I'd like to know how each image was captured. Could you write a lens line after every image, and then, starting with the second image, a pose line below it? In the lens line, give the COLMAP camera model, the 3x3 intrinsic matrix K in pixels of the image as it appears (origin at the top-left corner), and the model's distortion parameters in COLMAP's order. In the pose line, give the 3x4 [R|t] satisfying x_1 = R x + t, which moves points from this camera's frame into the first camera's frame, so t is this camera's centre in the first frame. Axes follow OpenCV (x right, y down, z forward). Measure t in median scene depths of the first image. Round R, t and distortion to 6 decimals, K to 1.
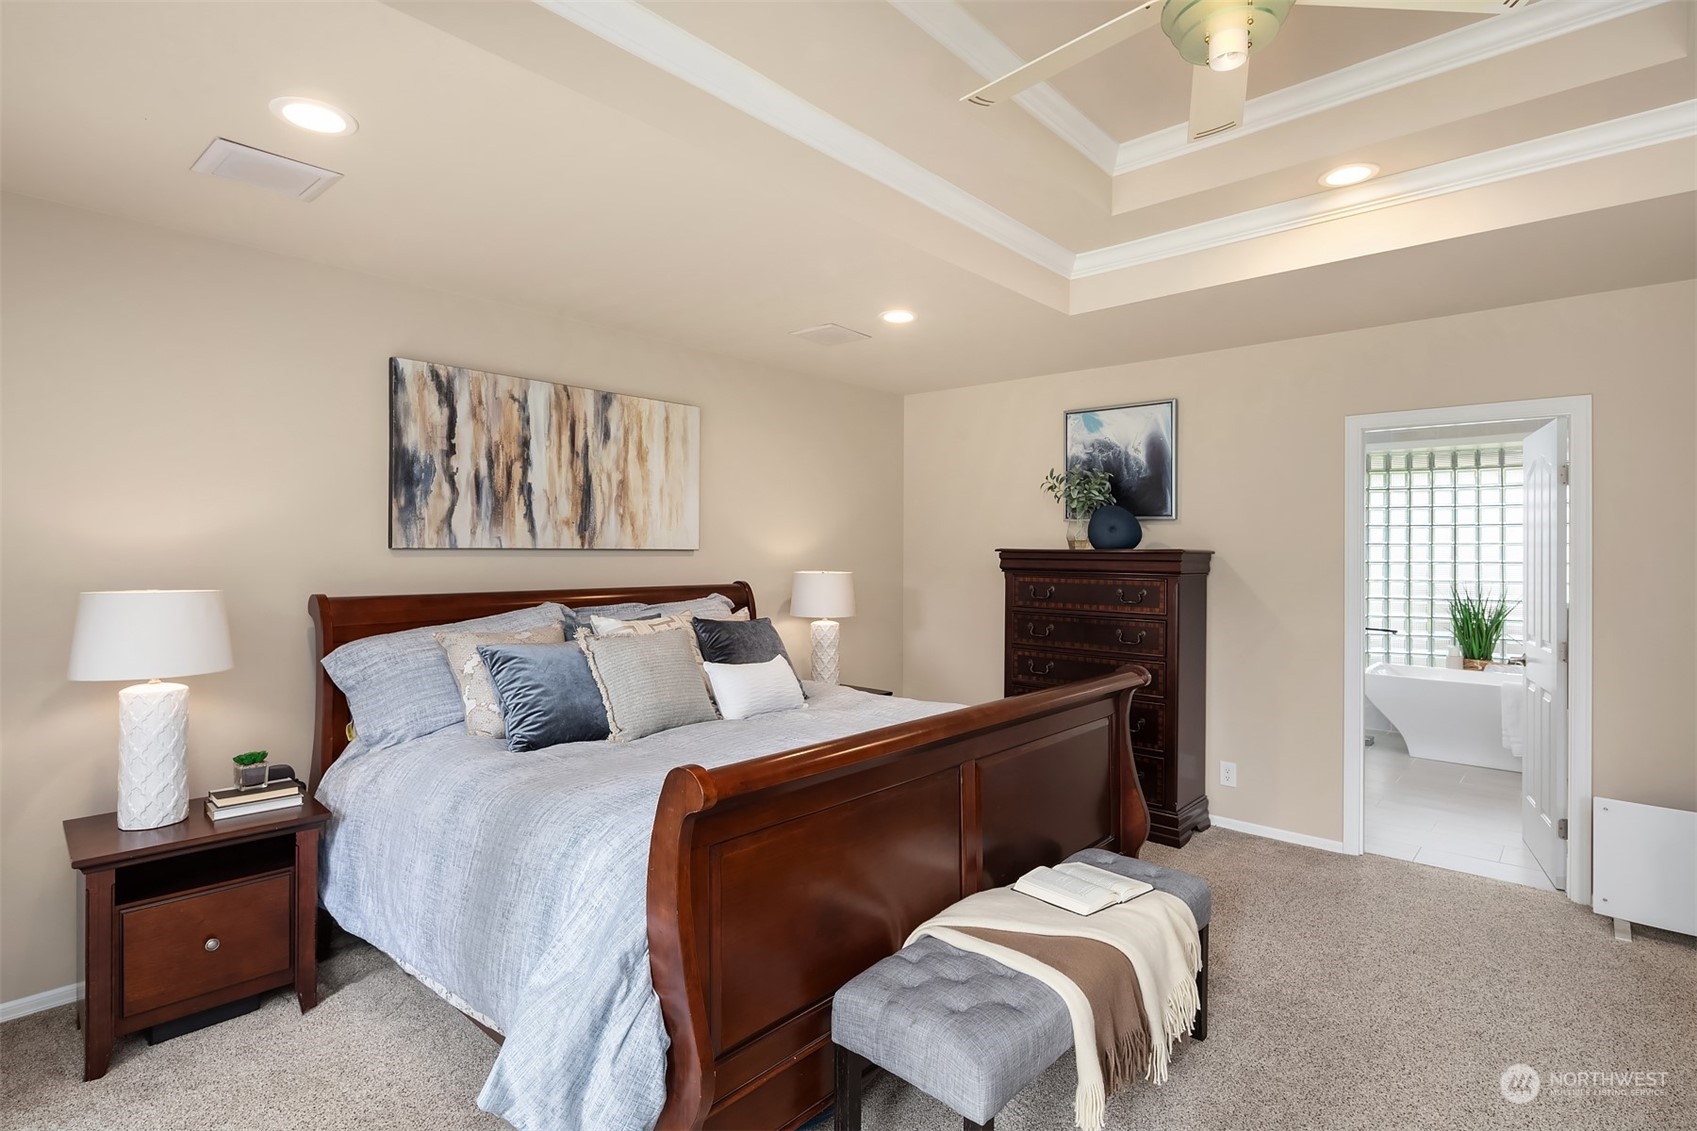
lens RADIAL K [[833.0, 0, 857.3], [0, 833.0, 551.3], [0, 0, 1]] dist [0.002951, -0.004156]
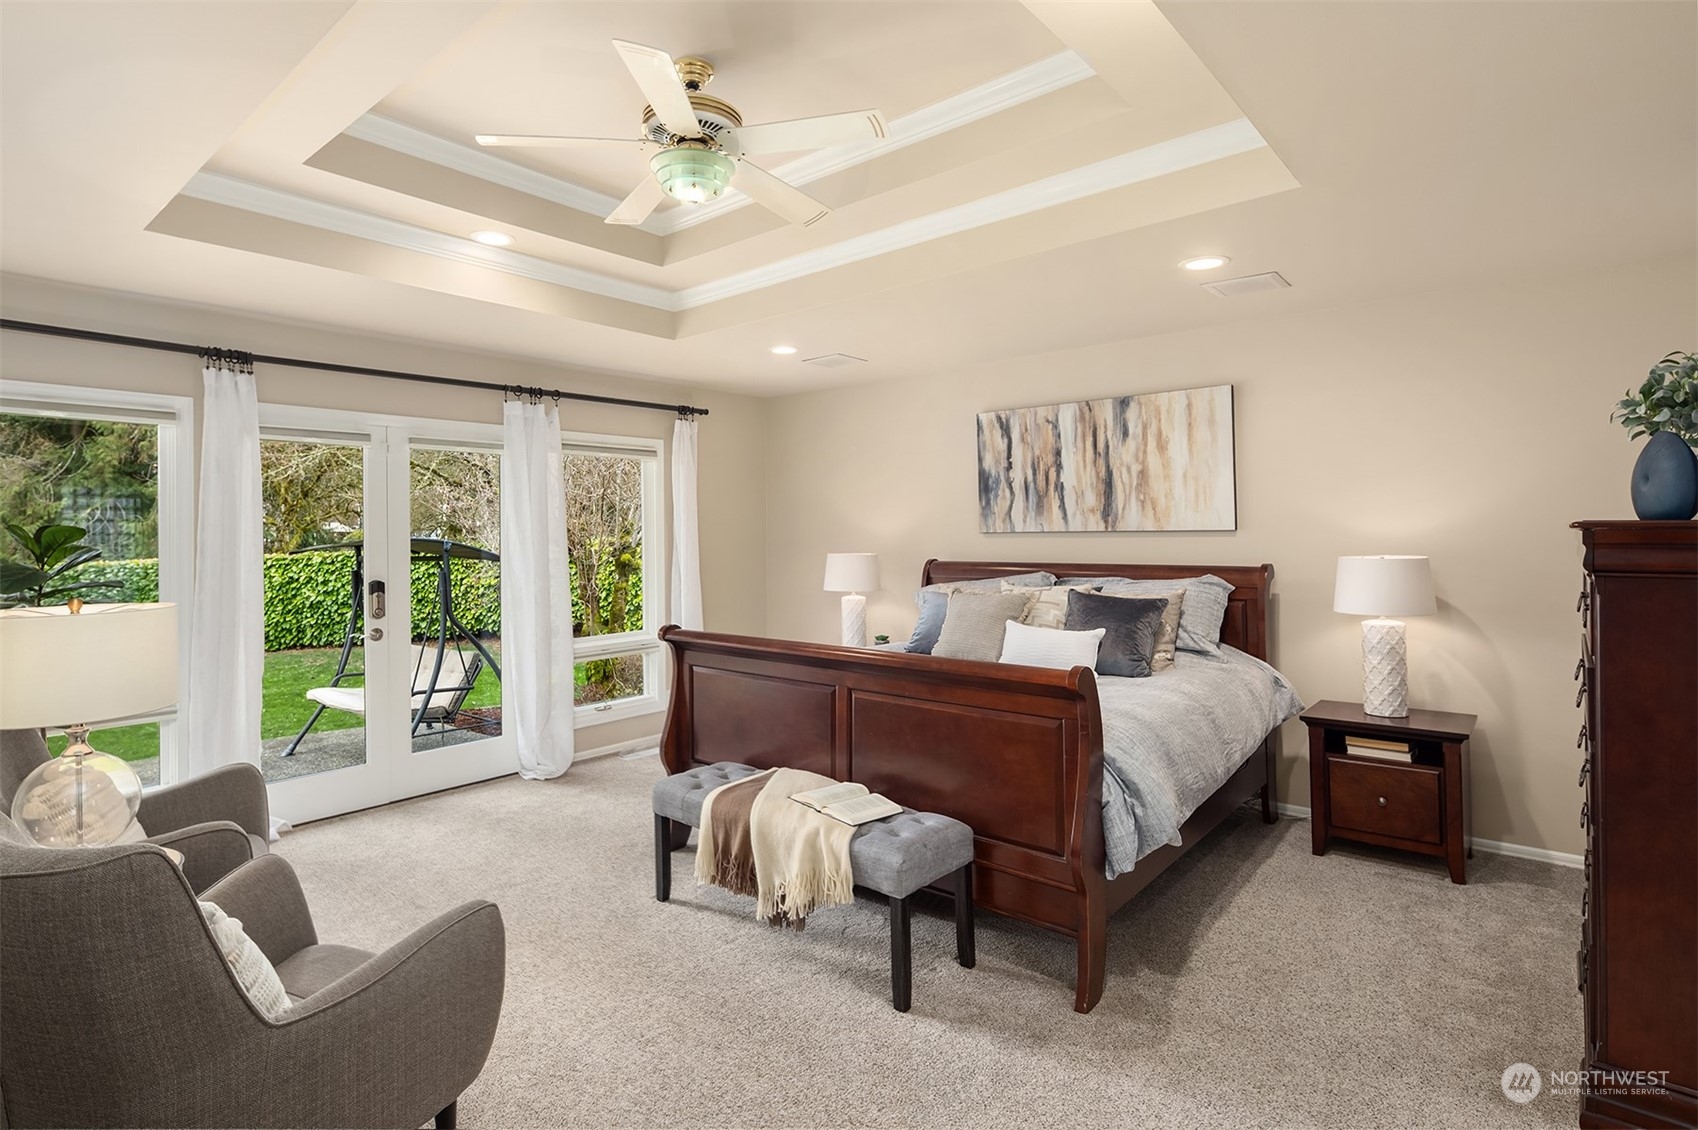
lens RADIAL K [[833.4, 0, 848.4], [0, 833.4, 549.8], [0, 0, 1]] dist [0.002951, -0.004156]
pose [[0.021820, 0.010963, -0.999702, 0.914542], [0.005325, 0.999924, 0.011082, 0.009095], [0.999748, -0.005566, 0.021760, 0.620107]]
